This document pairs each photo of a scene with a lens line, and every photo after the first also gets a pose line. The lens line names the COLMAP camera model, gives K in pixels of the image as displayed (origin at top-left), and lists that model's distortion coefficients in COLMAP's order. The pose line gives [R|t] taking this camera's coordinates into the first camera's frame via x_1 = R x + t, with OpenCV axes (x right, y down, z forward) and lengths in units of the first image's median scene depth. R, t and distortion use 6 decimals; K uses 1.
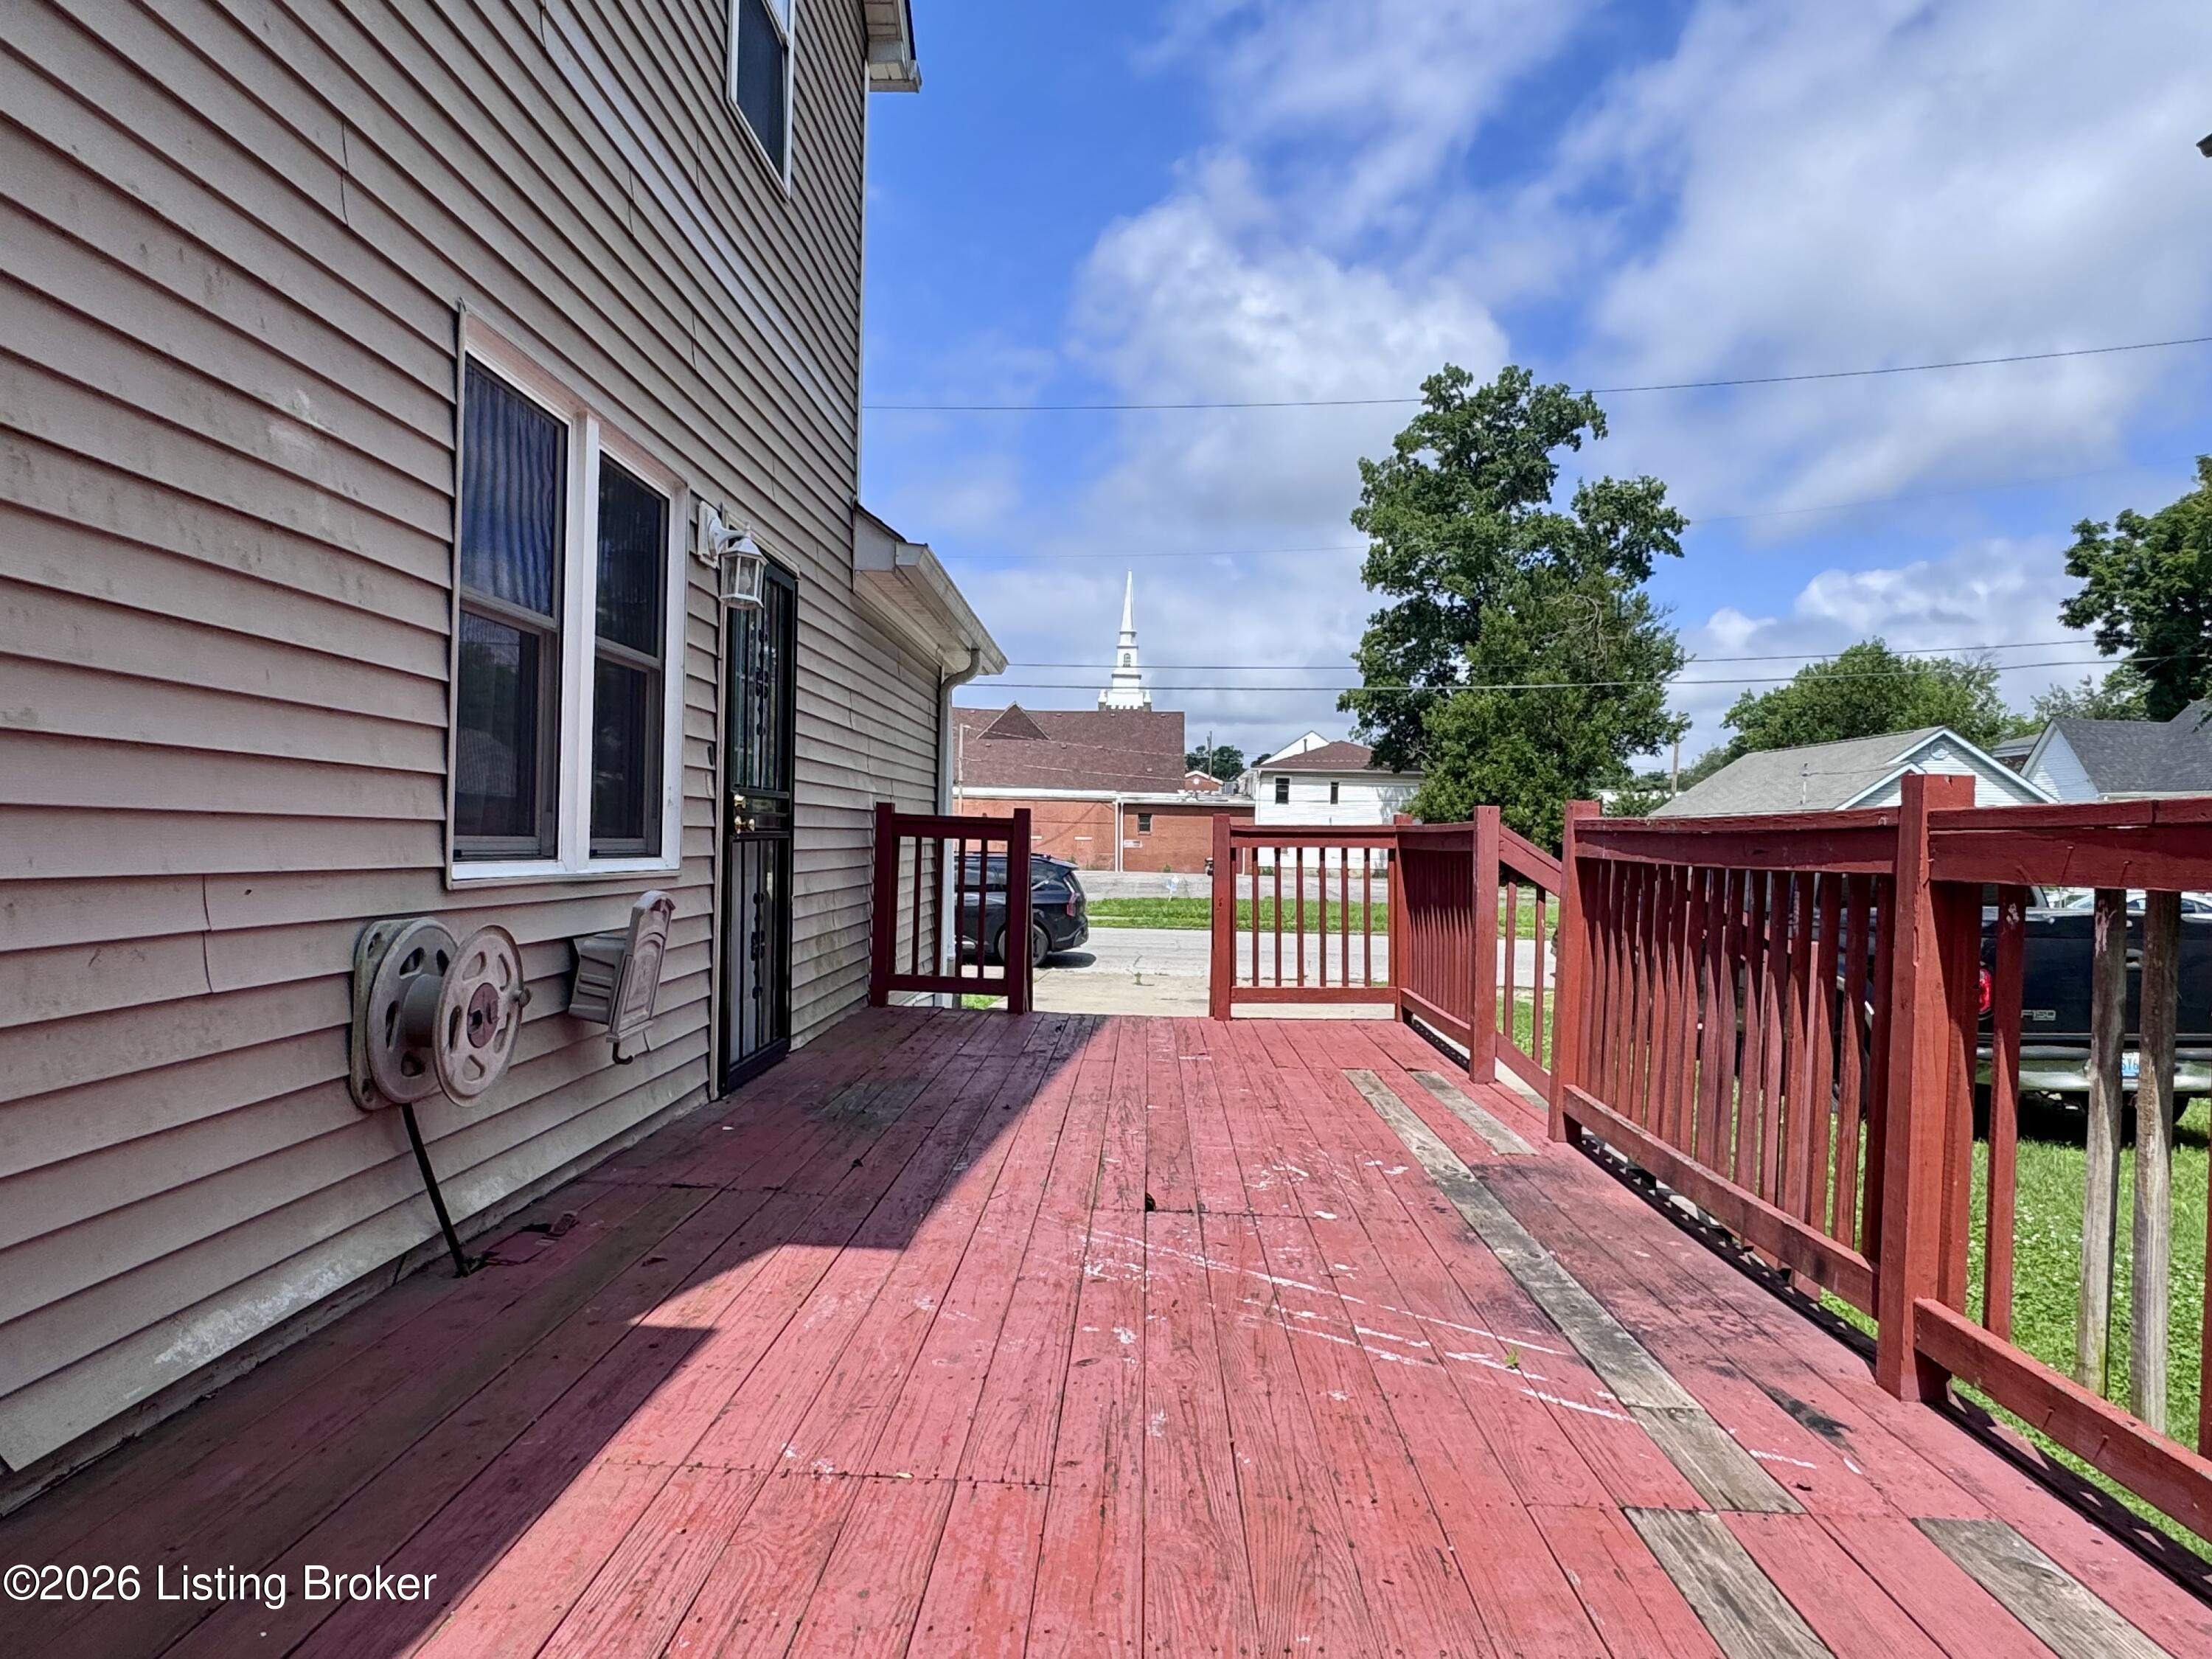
lens RADIAL K [[1404.5, 0, 1096.0], [0, 1404.5, 828.6], [0, 0, 1]] dist [-0.045120, 0.002084]
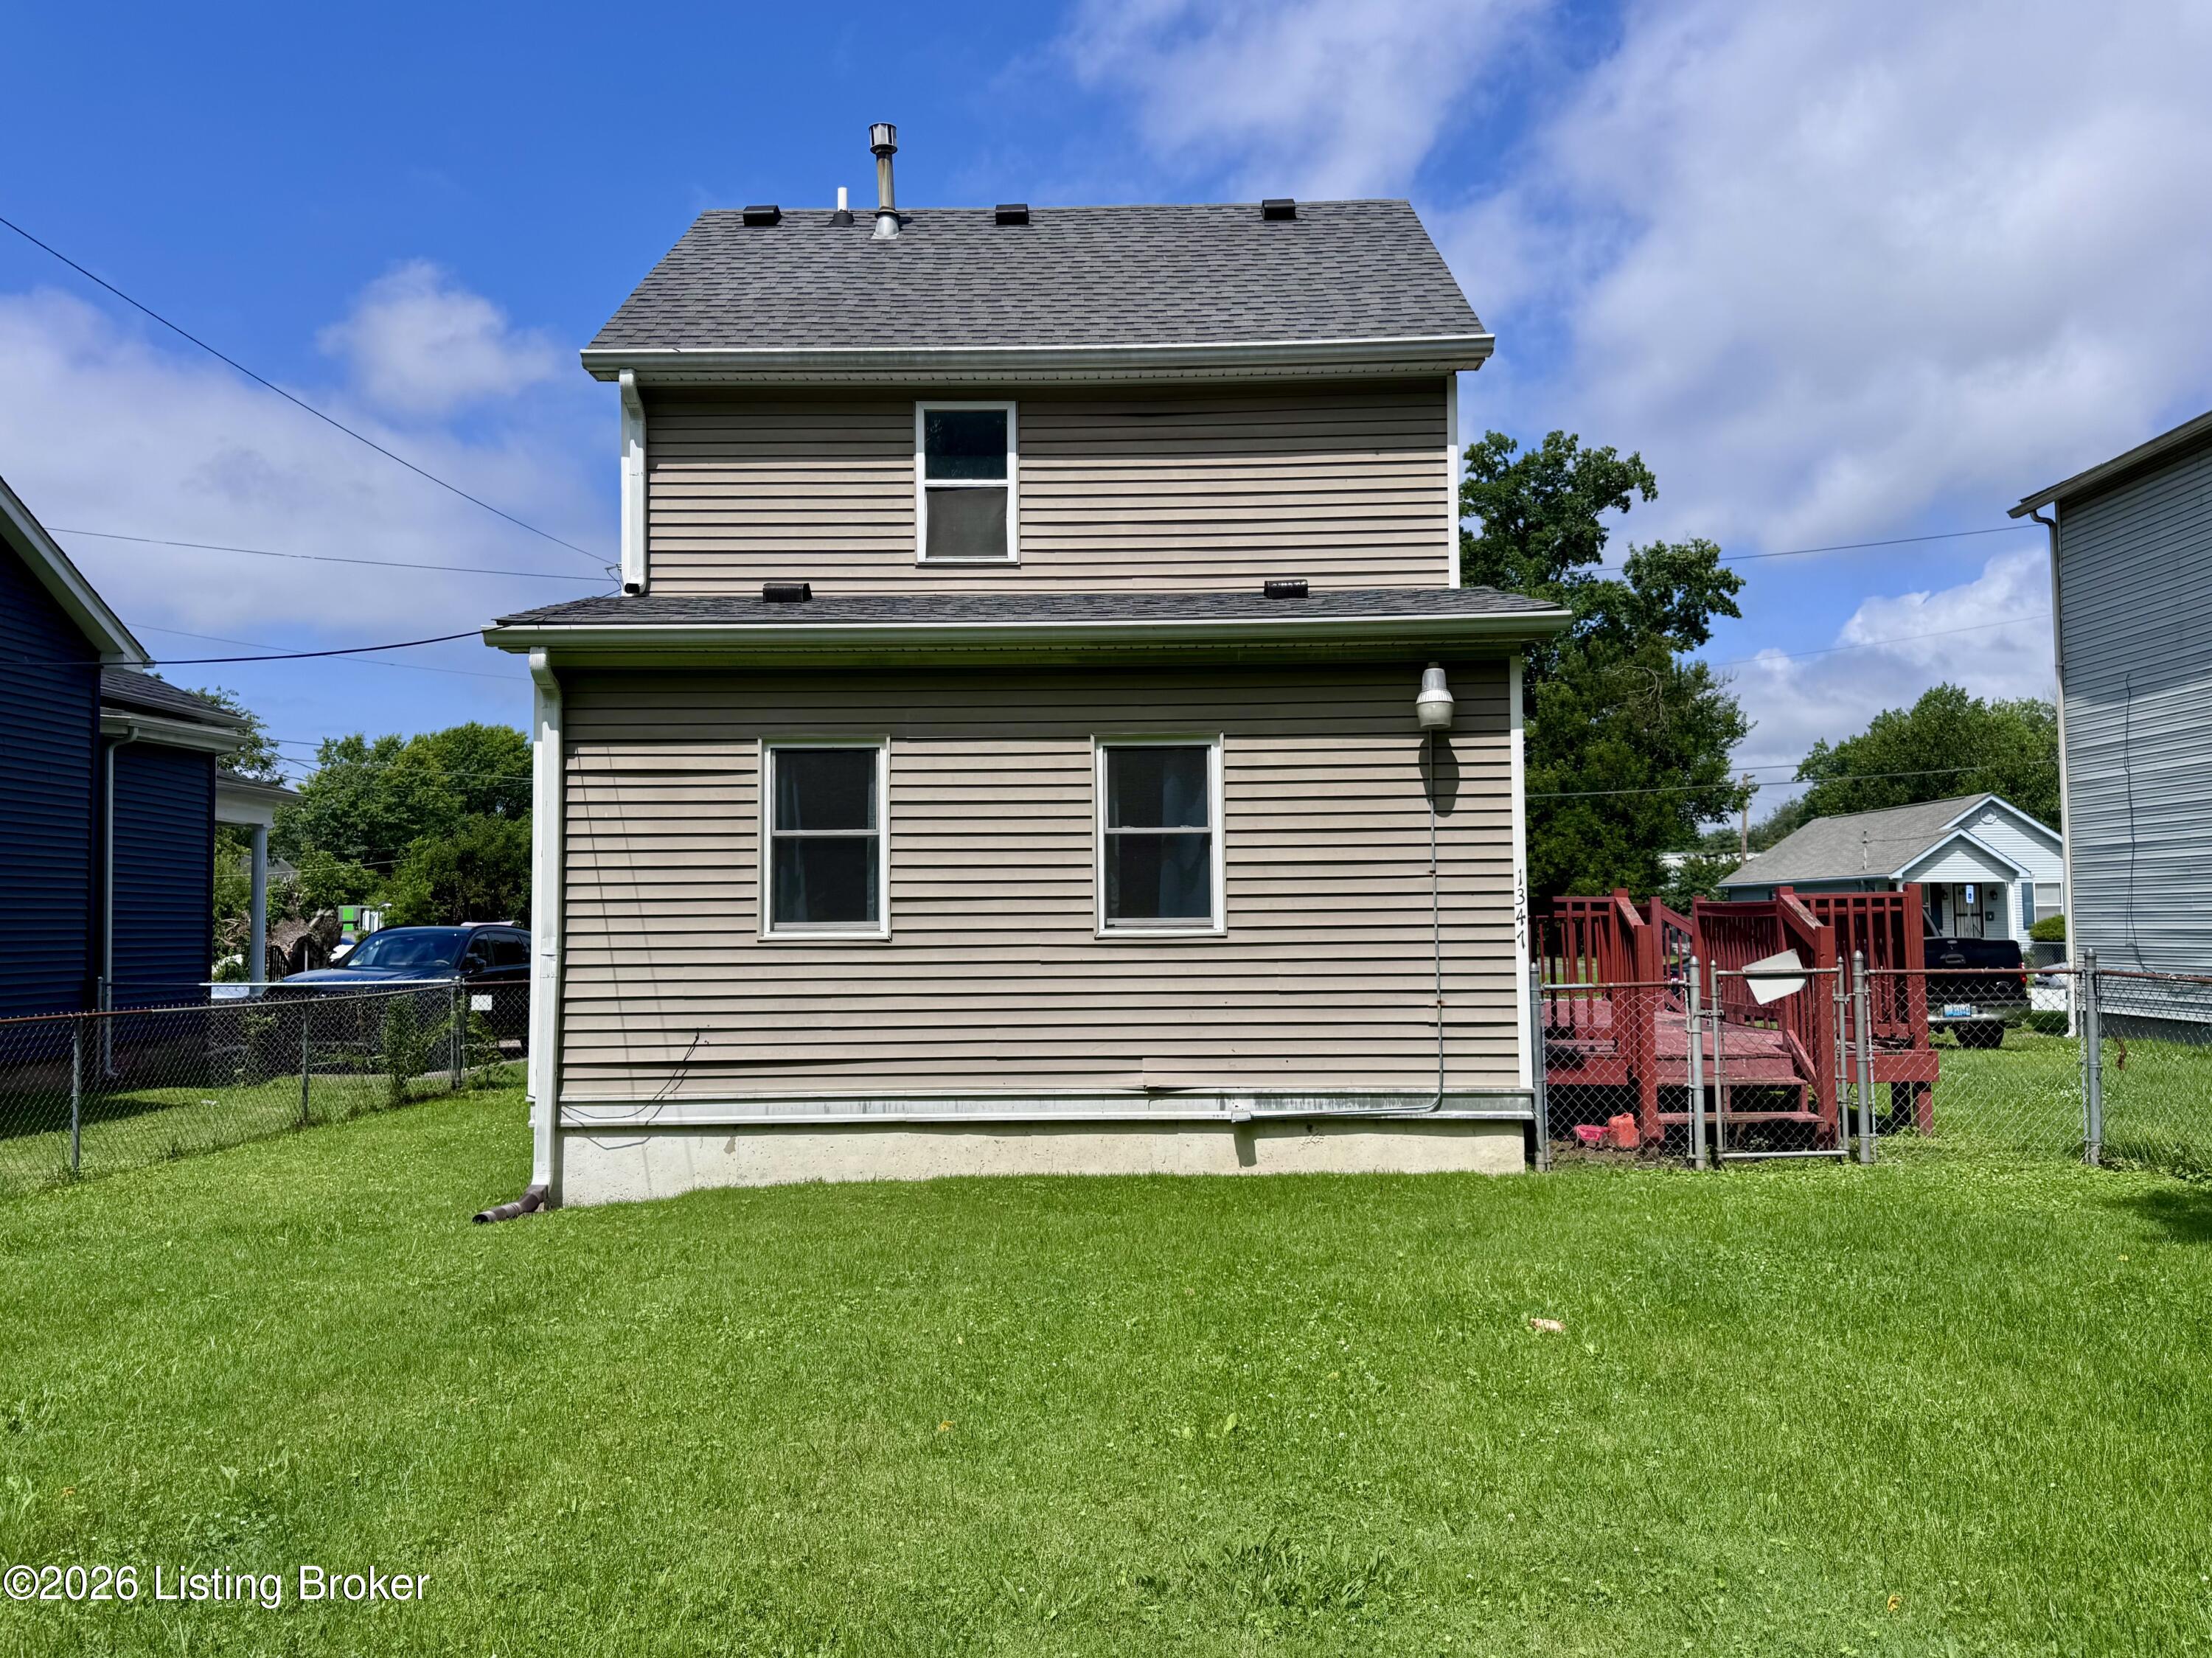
lens RADIAL K [[1582.9, 0, 1116.7], [0, 1582.9, 841.0], [0, 0, 1]] dist [0.031409, -0.005122]
pose [[0.999142, -0.037825, 0.016846, -0.042983], [0.038589, 0.998121, -0.047586, -0.001105], [-0.015015, 0.048195, 0.998725, -0.107892]]
